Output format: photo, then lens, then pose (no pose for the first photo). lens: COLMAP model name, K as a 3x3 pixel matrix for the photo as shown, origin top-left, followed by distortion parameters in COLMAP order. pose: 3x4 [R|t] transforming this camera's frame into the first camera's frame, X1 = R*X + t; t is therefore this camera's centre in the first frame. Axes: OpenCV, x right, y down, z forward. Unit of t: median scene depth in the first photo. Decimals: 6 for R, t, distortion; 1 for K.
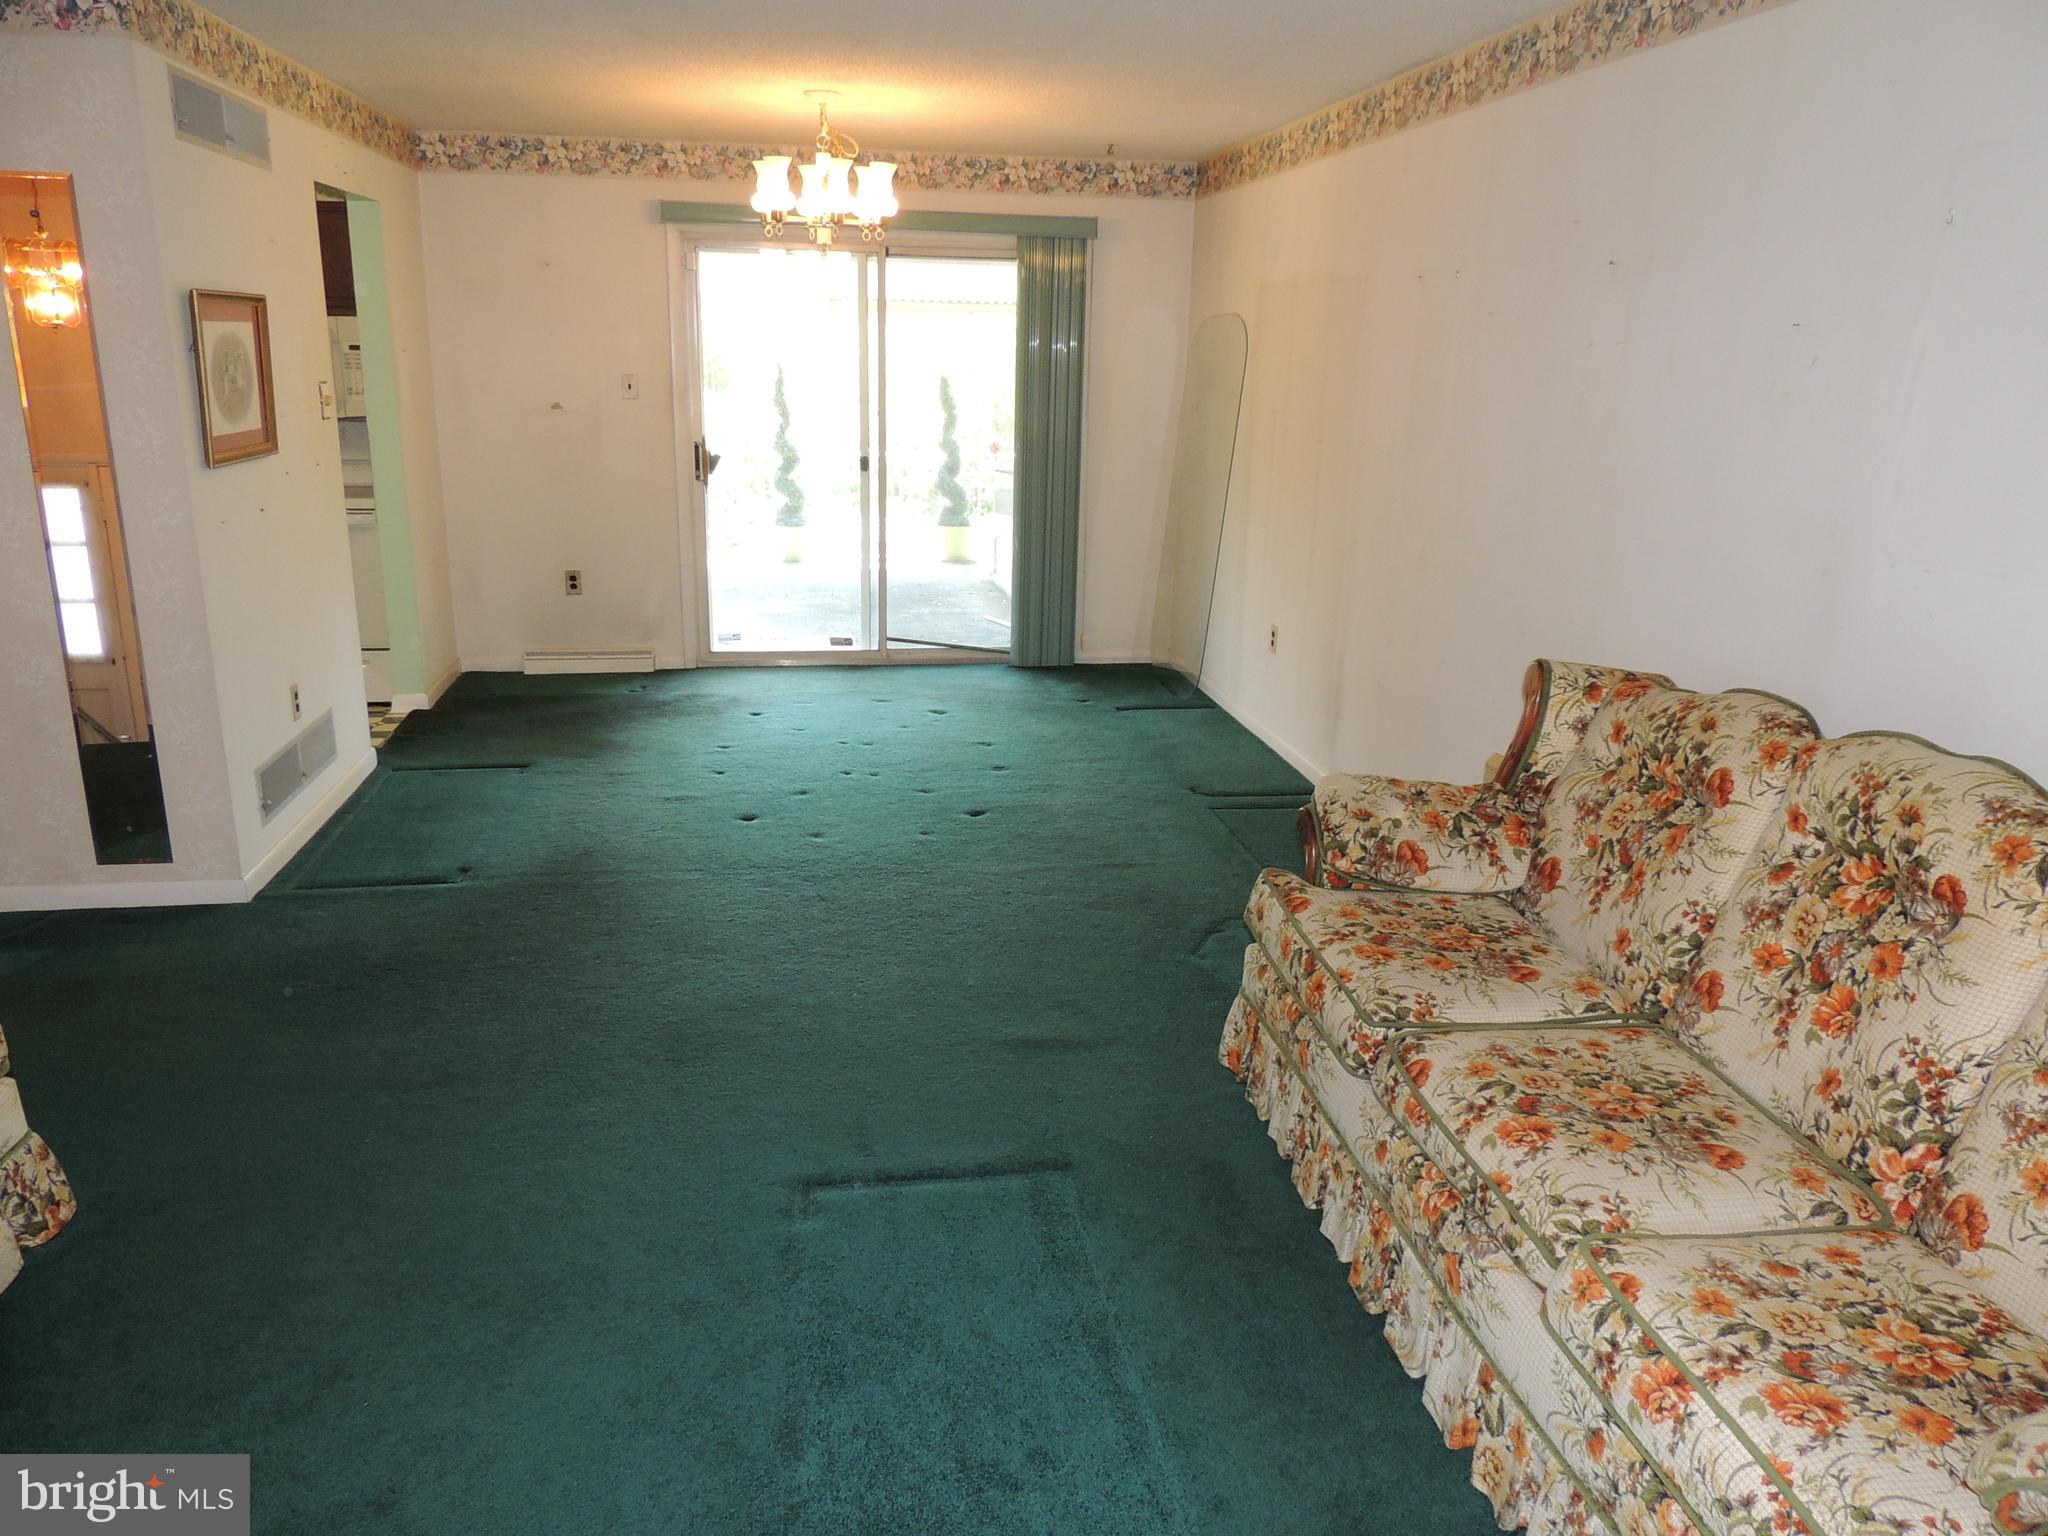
lens RADIAL K [[1431.8, 0, 1024.0], [0, 1431.8, 768.0], [0, 0, 1]] dist [-0.029254, 0.002614]
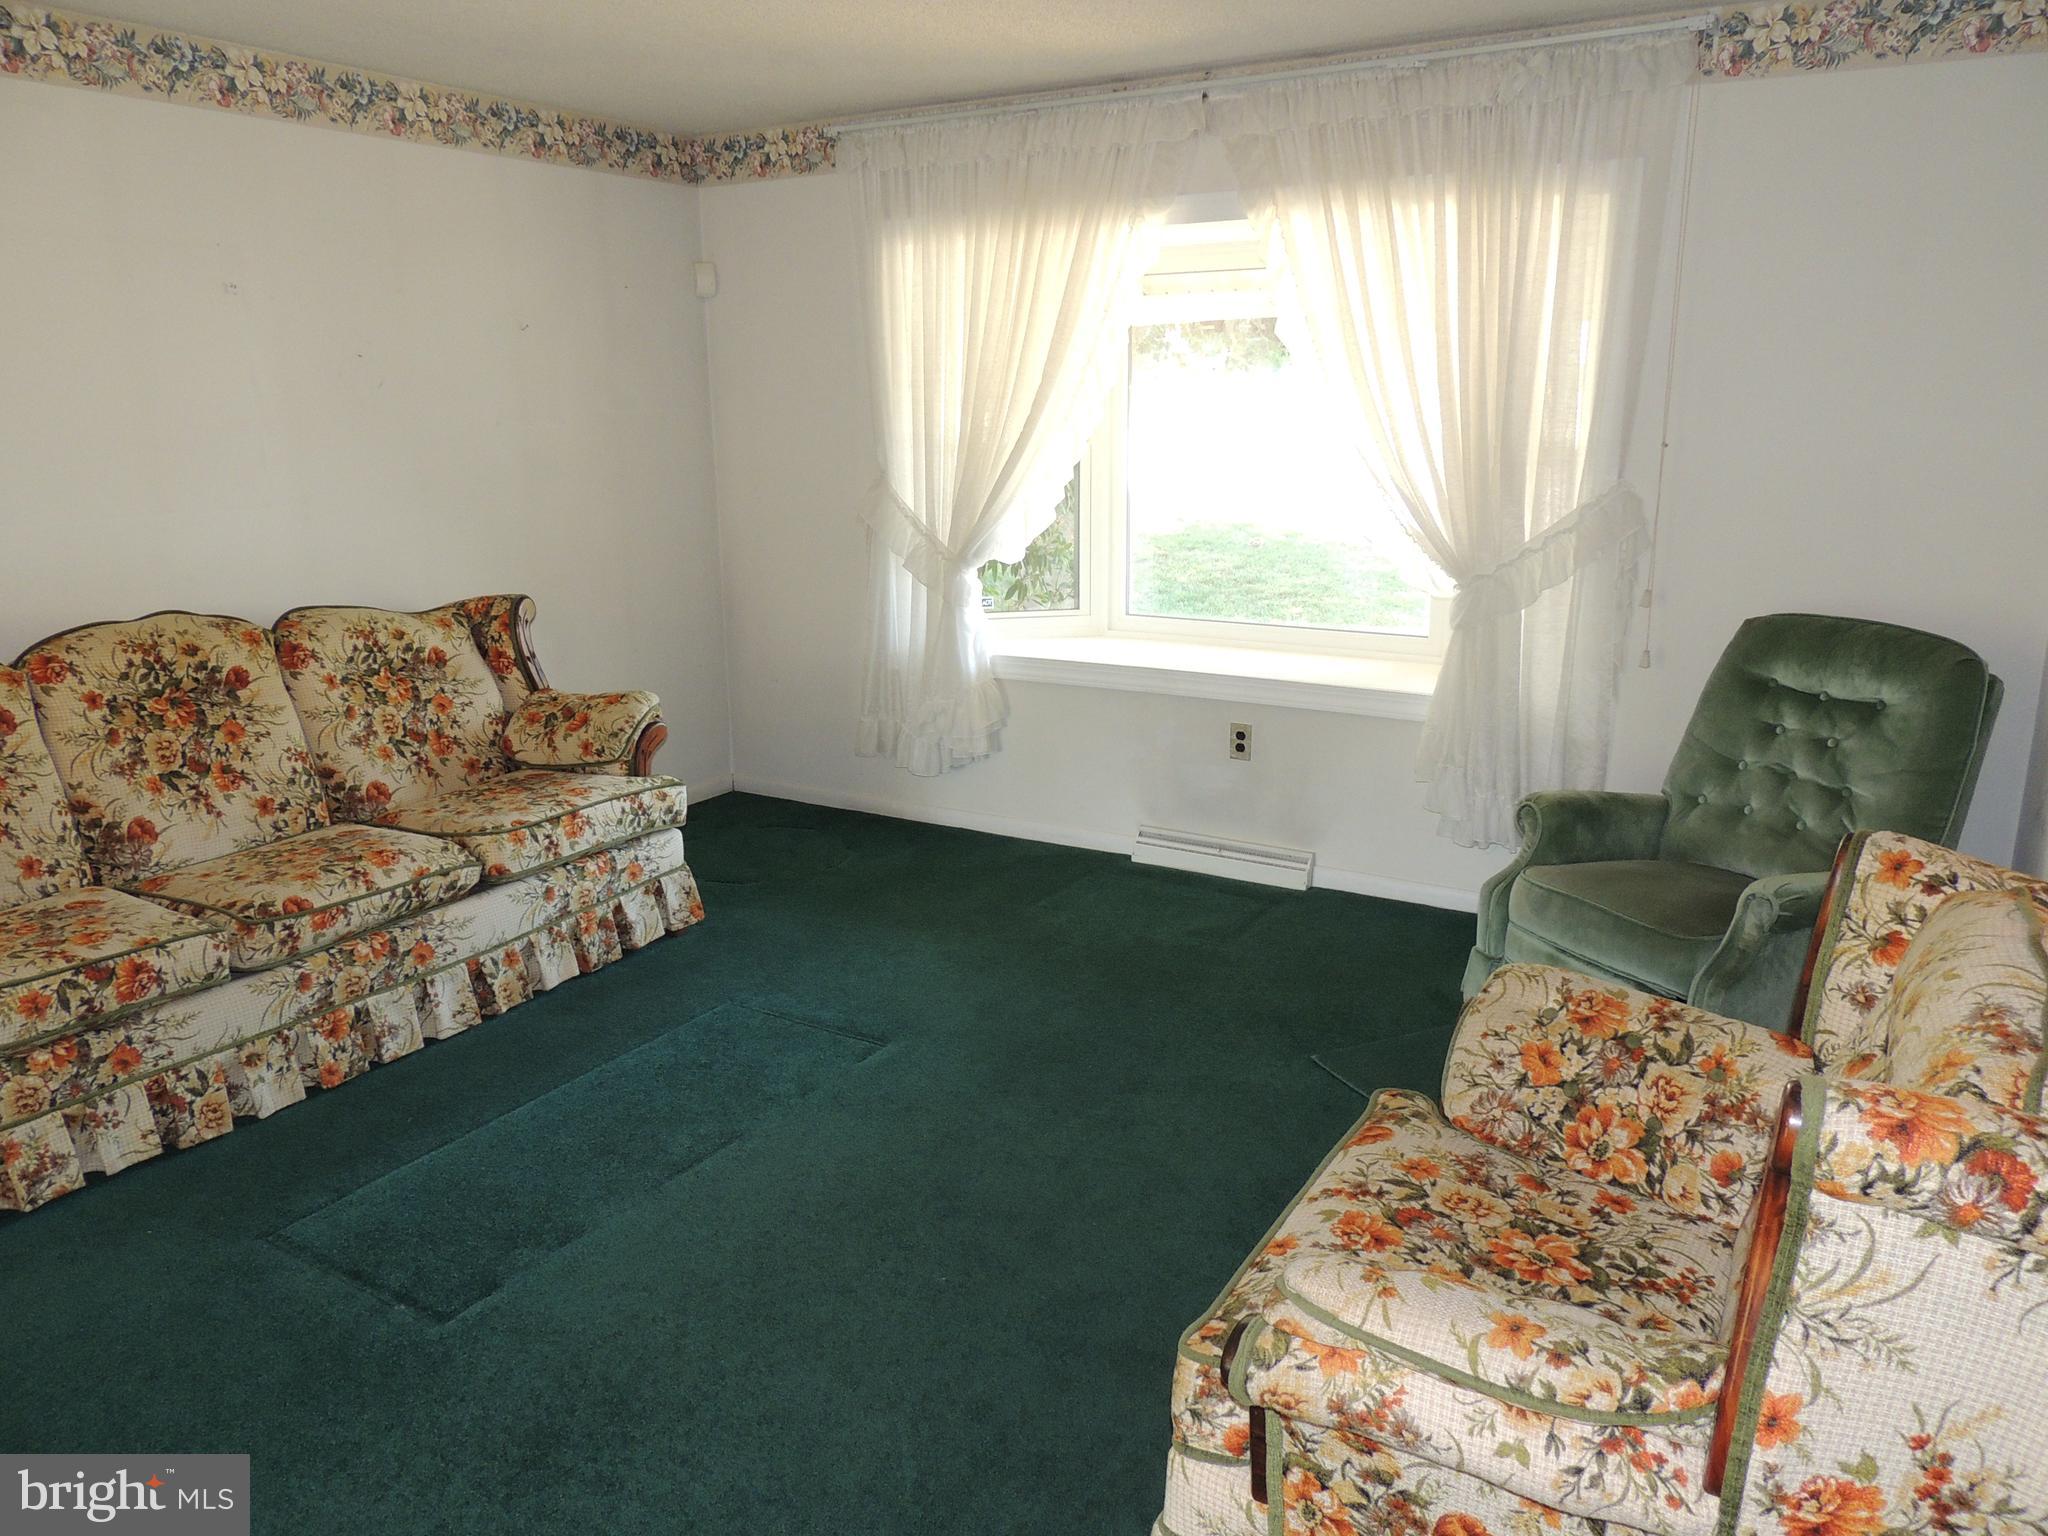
lens RADIAL K [[1431.8, 0, 1024.0], [0, 1431.8, 768.0], [0, 0, 1]] dist [-0.029254, 0.002614]
pose [[-0.749269, -0.190385, 0.634310, -1.141084], [0.172480, 0.868637, 0.464457, -0.433852], [-0.639411, 0.457409, -0.618005, 1.423408]]
